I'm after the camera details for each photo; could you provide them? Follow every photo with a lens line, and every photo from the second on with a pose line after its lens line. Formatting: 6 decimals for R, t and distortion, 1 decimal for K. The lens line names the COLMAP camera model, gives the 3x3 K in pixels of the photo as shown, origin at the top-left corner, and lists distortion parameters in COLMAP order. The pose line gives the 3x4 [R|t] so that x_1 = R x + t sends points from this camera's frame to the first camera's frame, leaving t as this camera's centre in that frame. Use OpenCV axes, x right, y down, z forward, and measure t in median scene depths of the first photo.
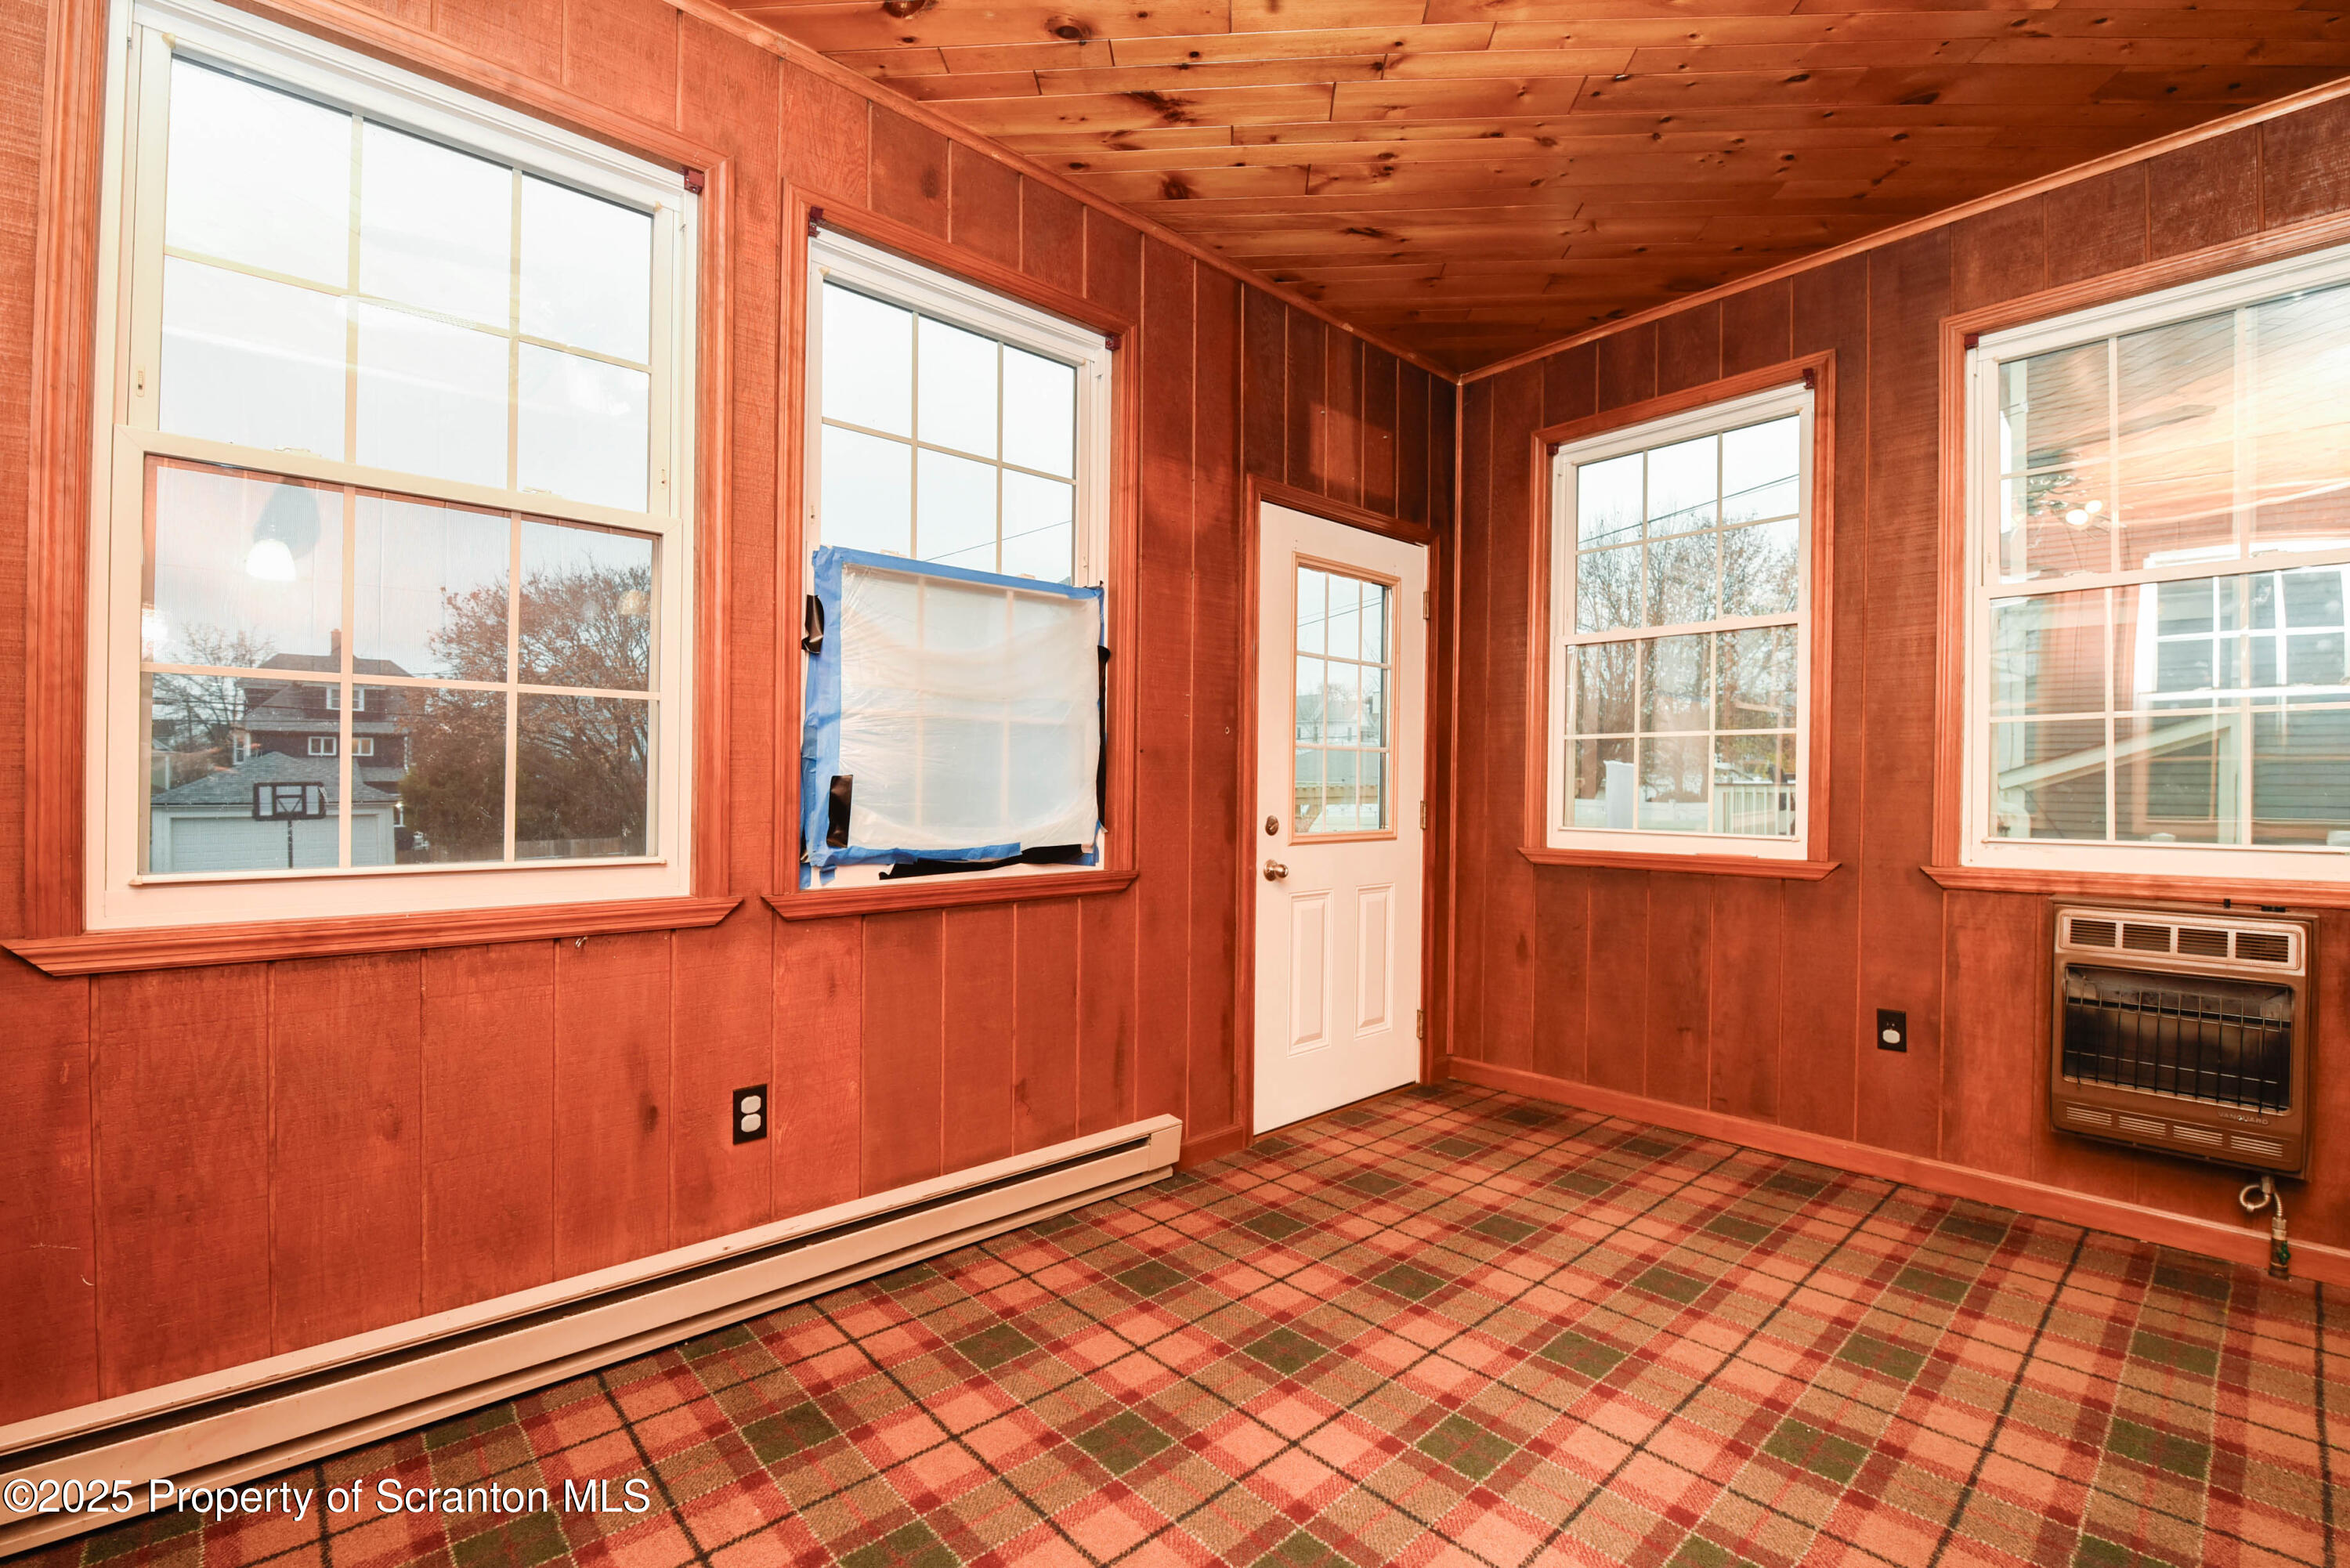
lens RADIAL K [[1008.3, 0, 1177.5], [0, 1008.3, 781.1], [0, 0, 1]] dist [-0.010842, -0.005516]
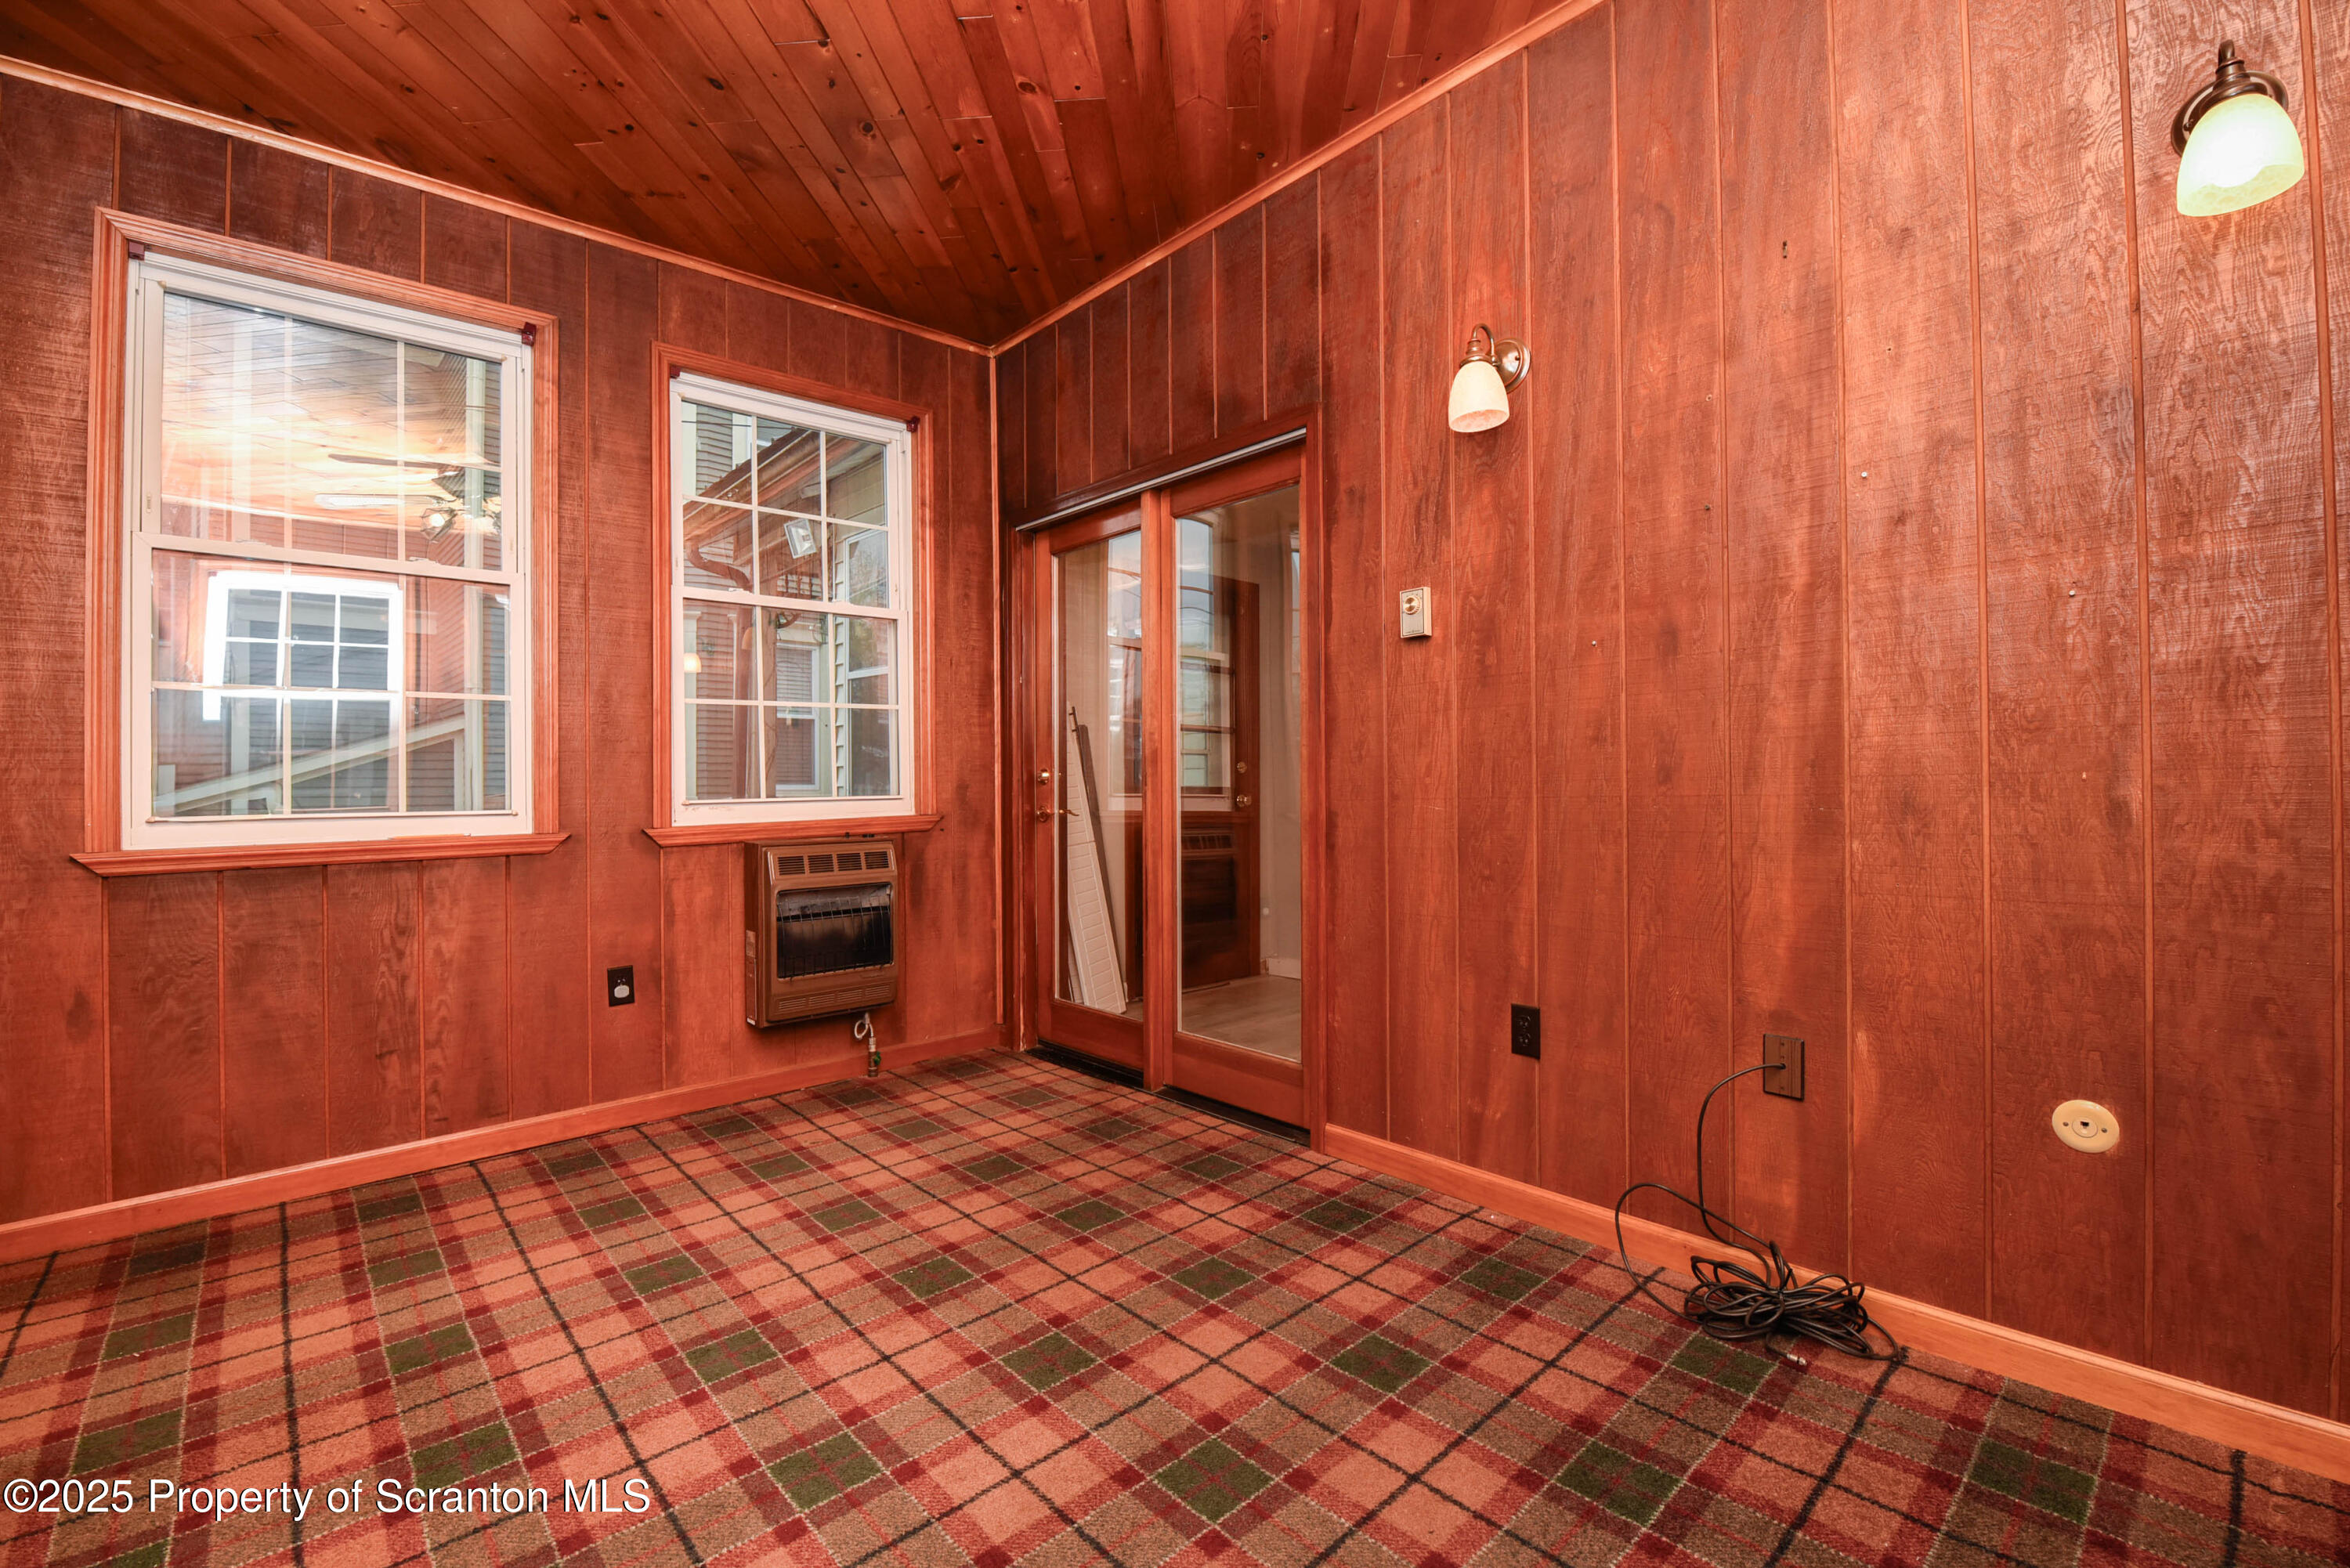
lens RADIAL K [[1008.3, 0, 1180.0], [0, 1008.3, 776.3], [0, 0, 1]] dist [-0.010842, -0.005516]
pose [[0.000617, -0.000846, 0.999999, -0.397030], [0.011691, 0.999931, 0.000839, 0.036307], [-0.999931, 0.011691, 0.000627, 0.451970]]
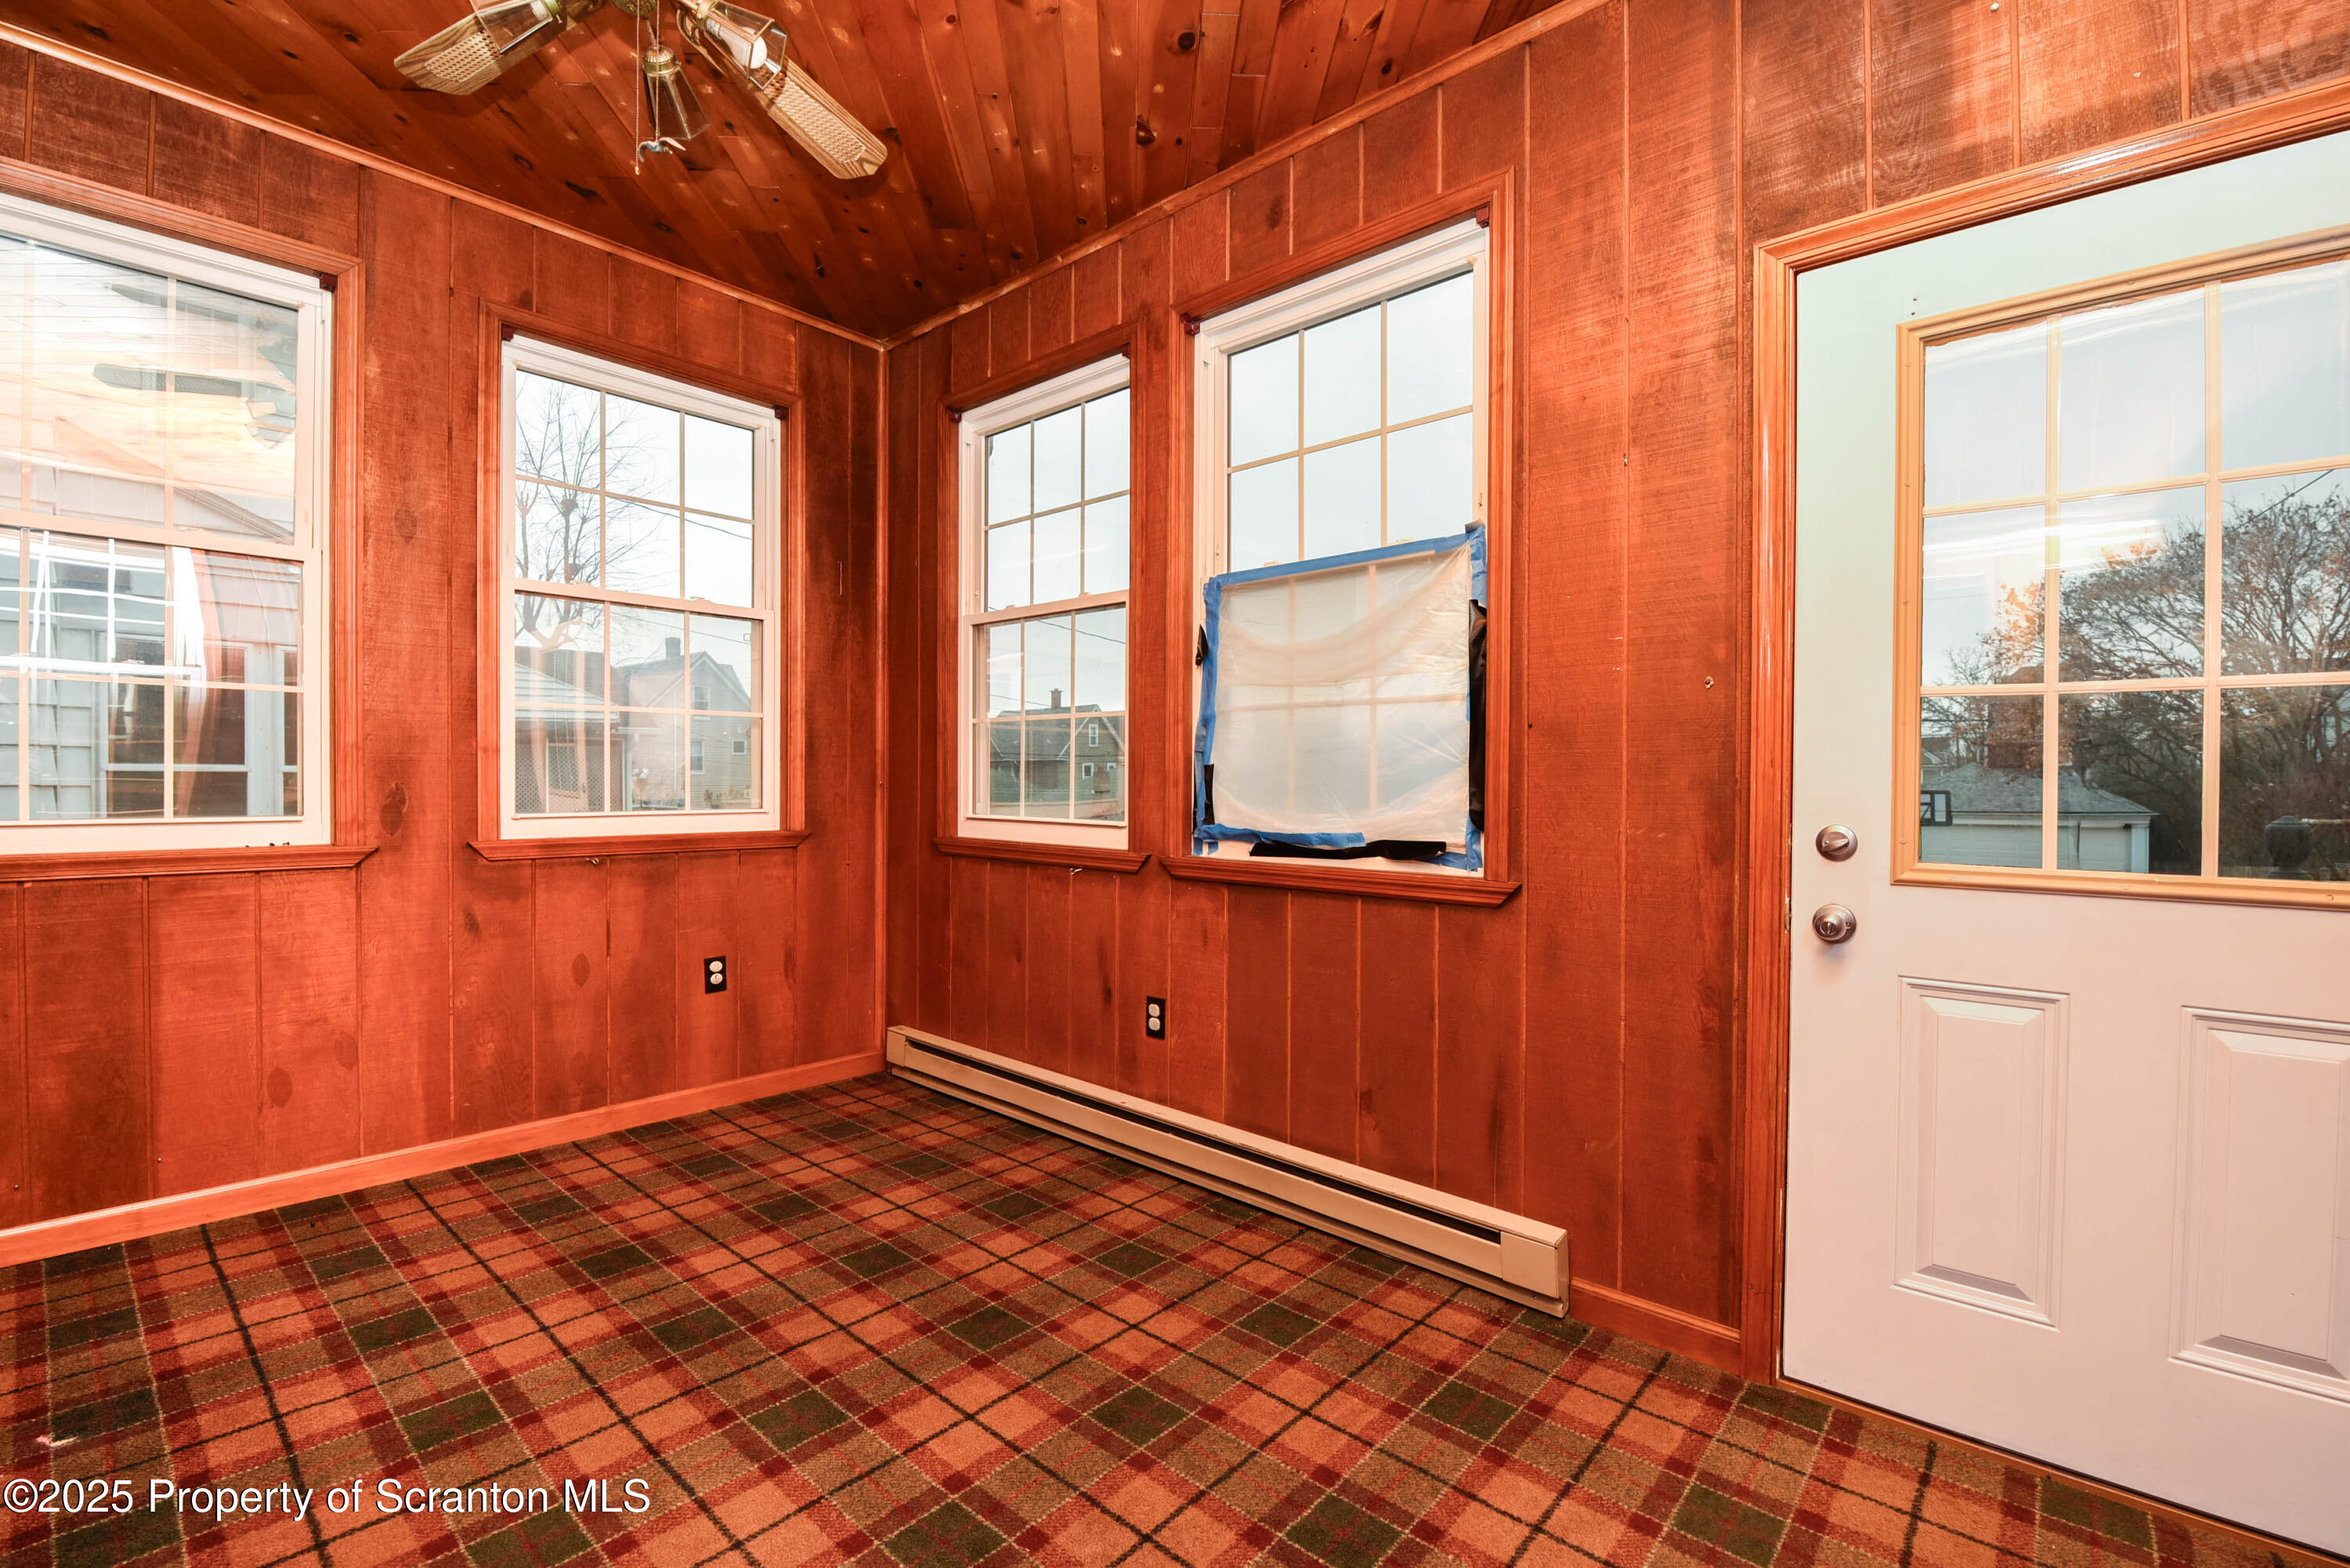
lens RADIAL K [[1008.3, 0, 1174.3], [0, 1008.3, 784.3], [0, 0, 1]] dist [-0.010842, -0.005516]
pose [[0.106780, -0.001096, -0.994282, 0.758227], [-0.007794, 0.999968, -0.001939, 0.018659], [0.994252, 0.007957, 0.106768, 0.727608]]
